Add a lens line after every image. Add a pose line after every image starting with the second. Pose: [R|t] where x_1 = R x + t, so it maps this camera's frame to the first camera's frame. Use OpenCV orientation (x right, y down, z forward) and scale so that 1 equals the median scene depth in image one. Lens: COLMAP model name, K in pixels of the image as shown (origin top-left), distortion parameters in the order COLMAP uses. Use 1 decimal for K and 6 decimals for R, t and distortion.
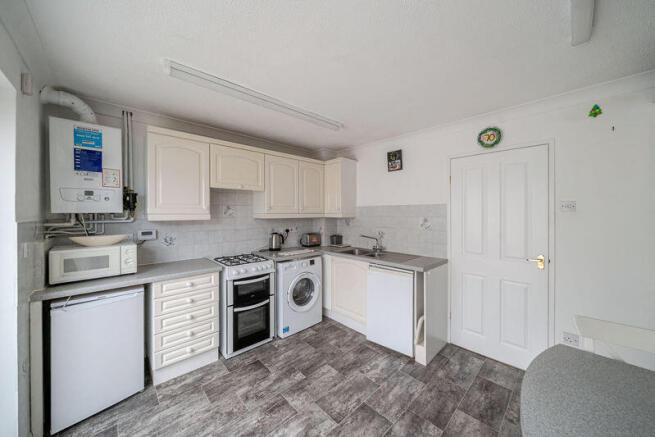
lens RADIAL K [[228.8, 0, 328.7], [0, 228.8, 213.2], [0, 0, 1]] dist [-0.006024, -0.000261]
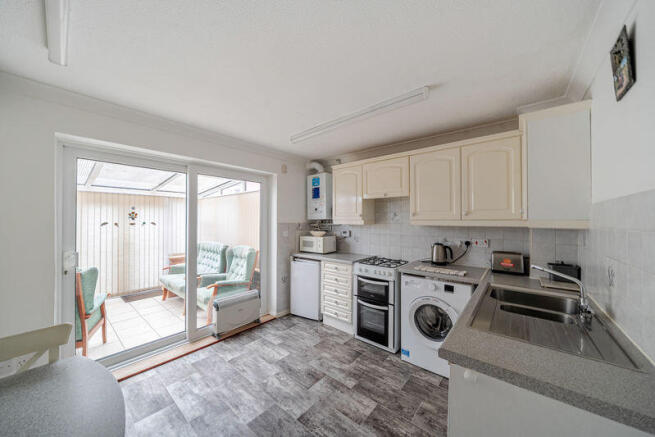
lens RADIAL K [[228.8, 0, 328.7], [0, 228.8, 220.7], [0, 0, 1]] dist [-0.006024, -0.000261]
pose [[0.119017, 0.004721, -0.992881, 0.751928], [0.000098, 0.999989, 0.004767, 0.000137], [0.992892, -0.000665, 0.119015, 0.699798]]
